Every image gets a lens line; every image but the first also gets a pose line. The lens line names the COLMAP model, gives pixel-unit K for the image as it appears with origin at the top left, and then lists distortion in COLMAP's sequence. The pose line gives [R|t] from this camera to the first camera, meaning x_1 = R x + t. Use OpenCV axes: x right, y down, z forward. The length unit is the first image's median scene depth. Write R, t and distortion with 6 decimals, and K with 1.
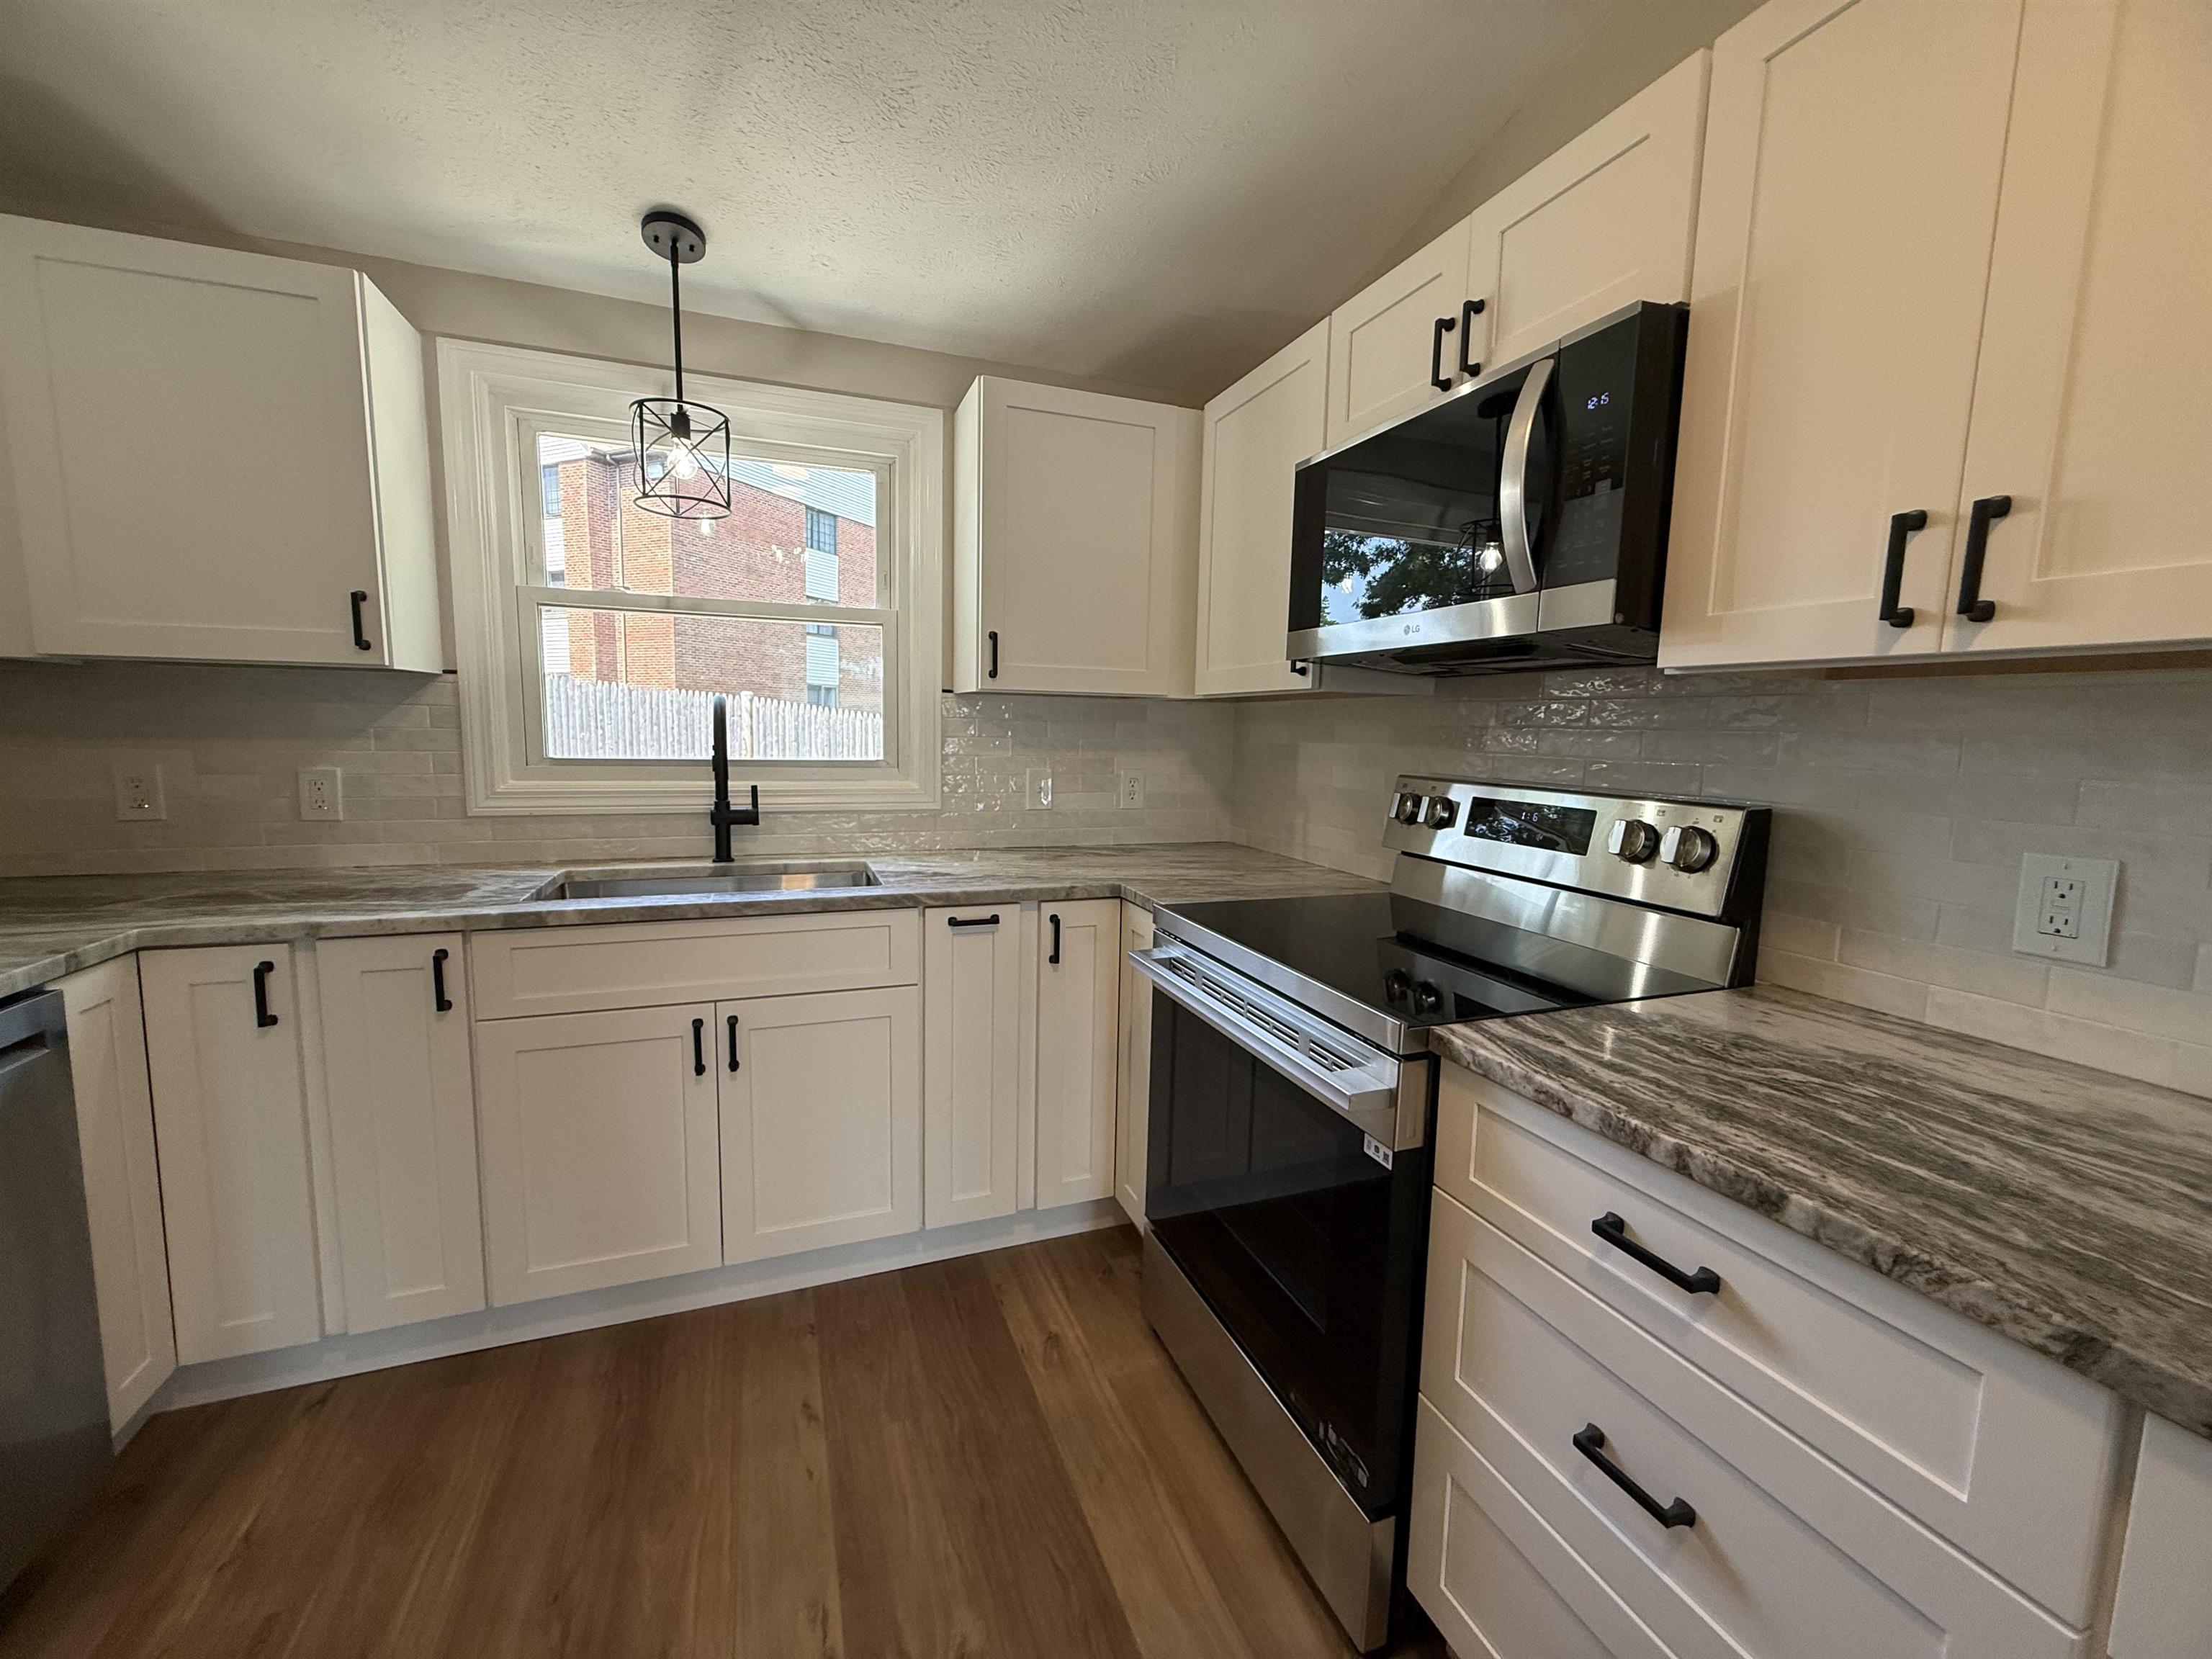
lens RADIAL K [[878.9, 0, 1098.6], [0, 878.9, 825.1], [0, 0, 1]] dist [0.001083, 0.000250]
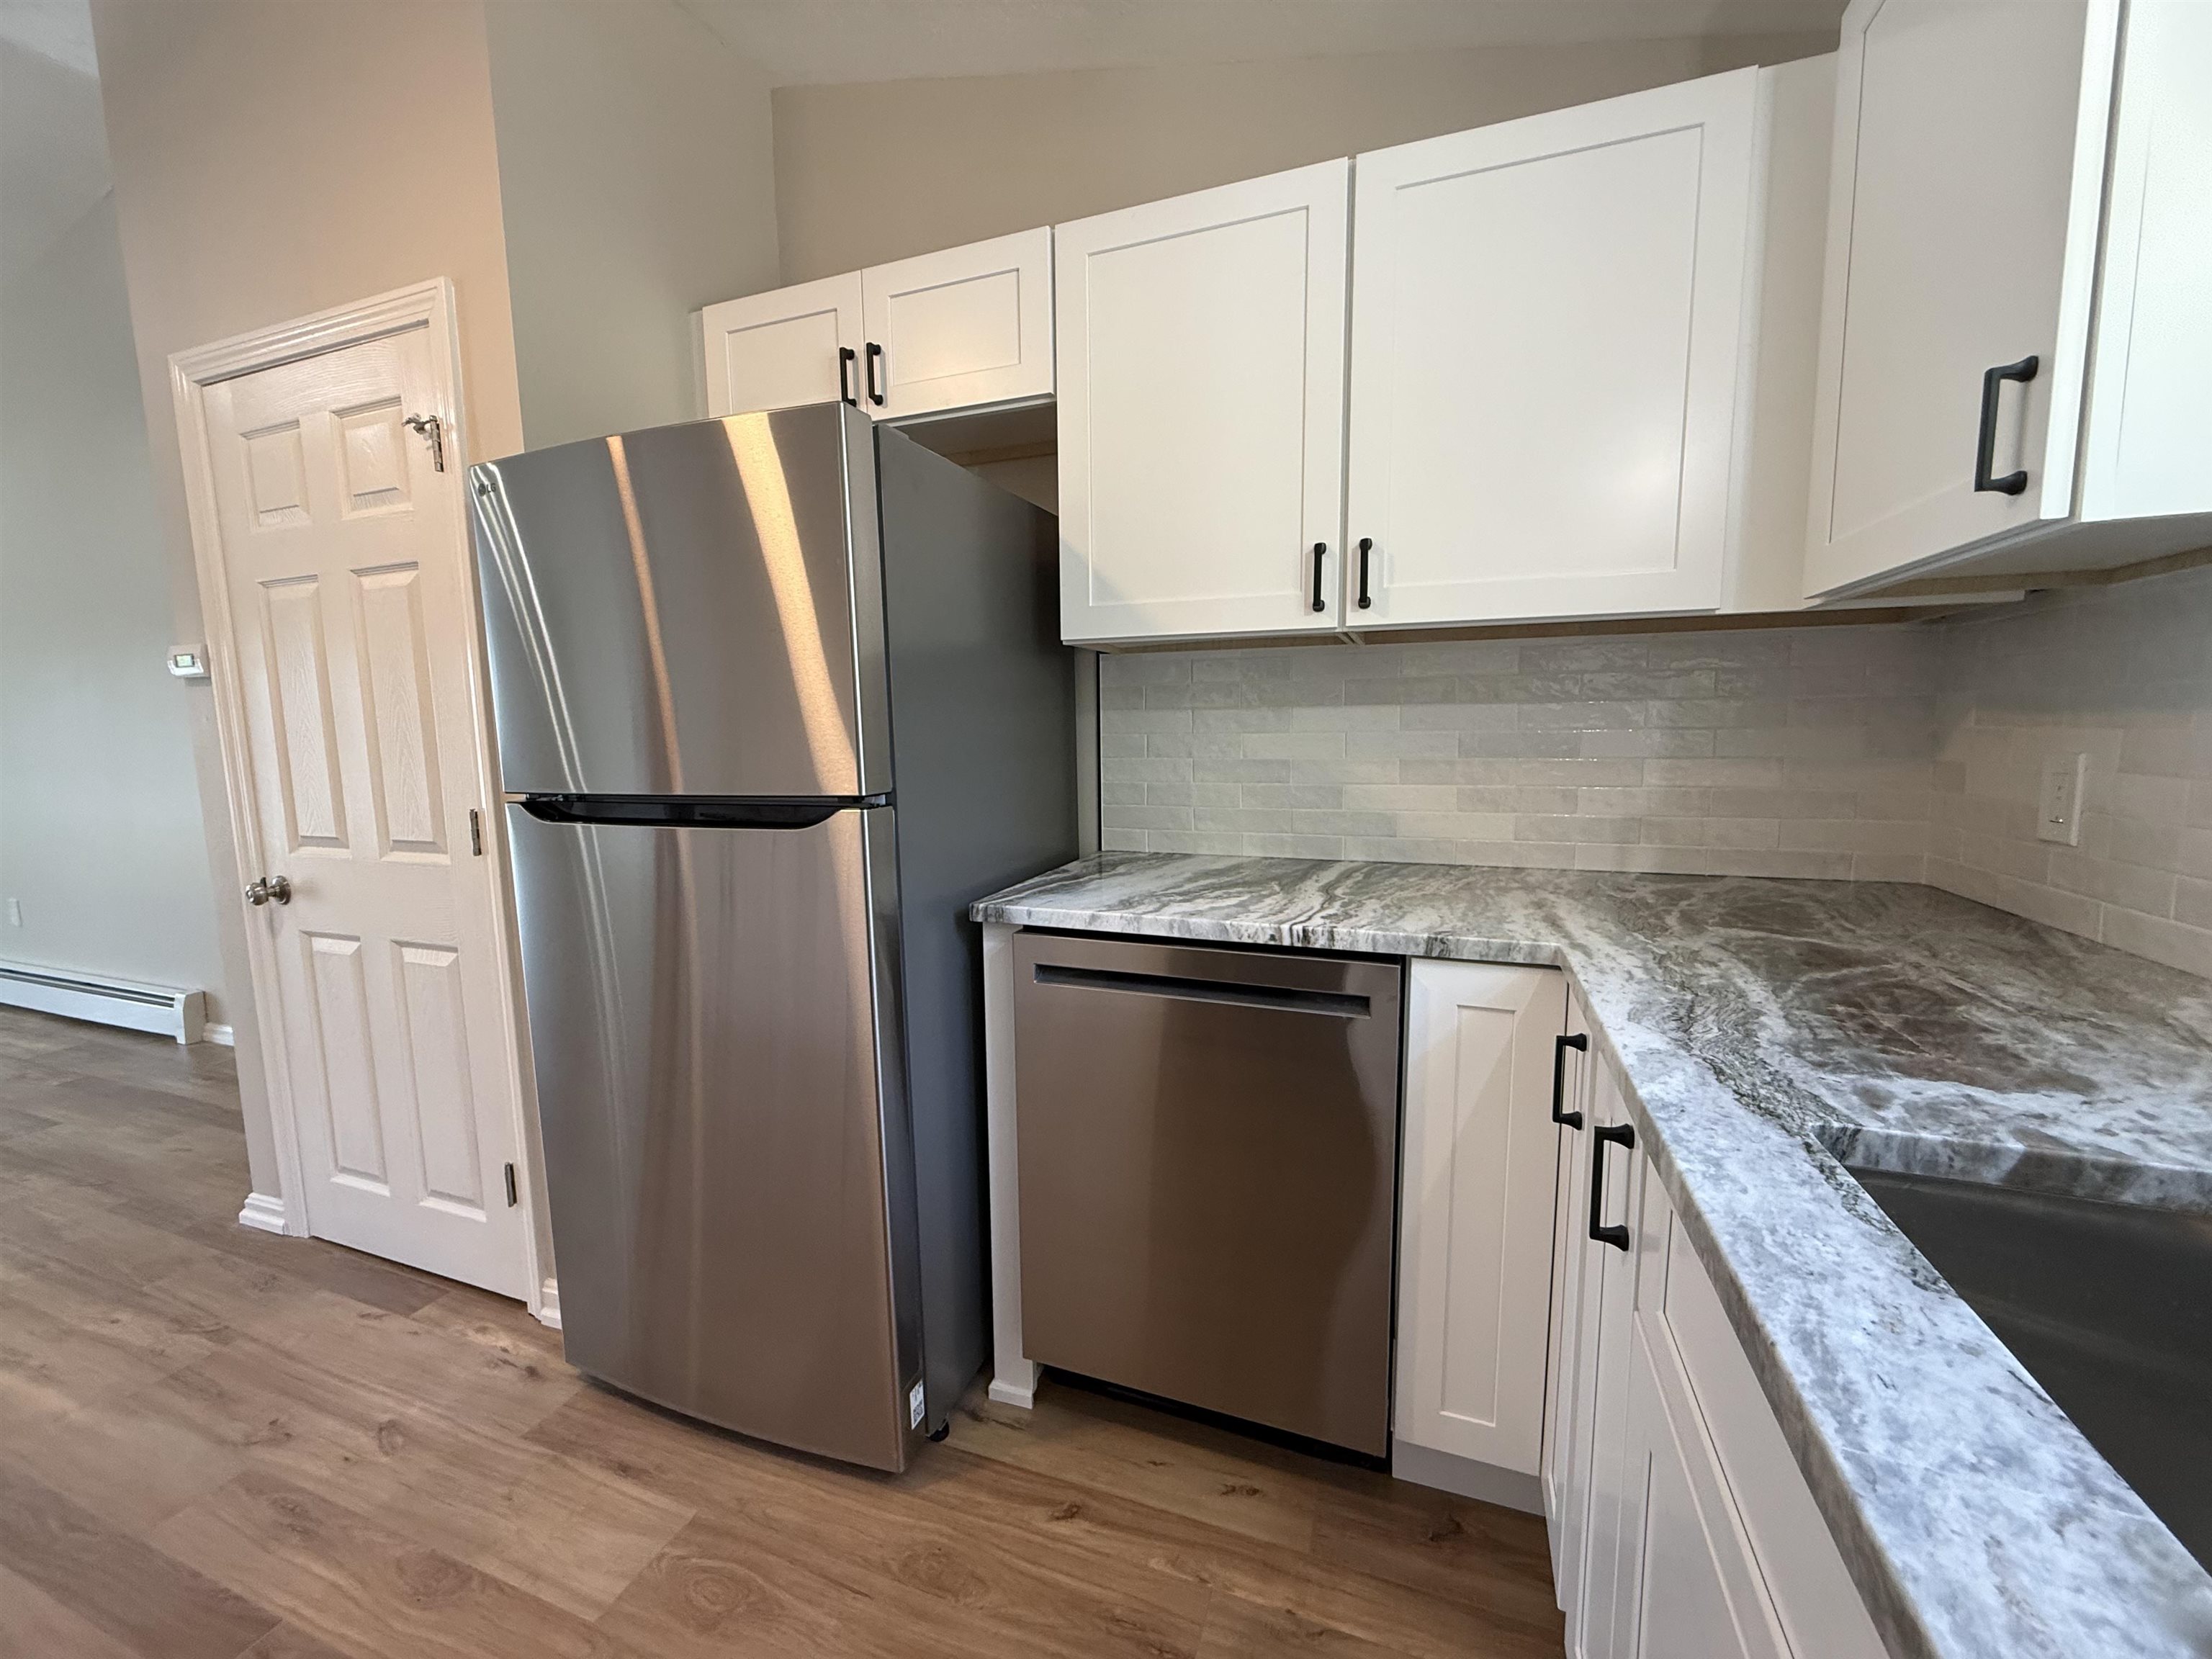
lens RADIAL K [[878.9, 0, 1098.6], [0, 878.9, 825.1], [0, 0, 1]] dist [0.001083, 0.000250]
pose [[-0.663890, 0.074104, -0.744149, -0.347110], [-0.081199, 0.982052, 0.170237, -0.135884], [0.743409, 0.173443, -0.645958, 1.813663]]
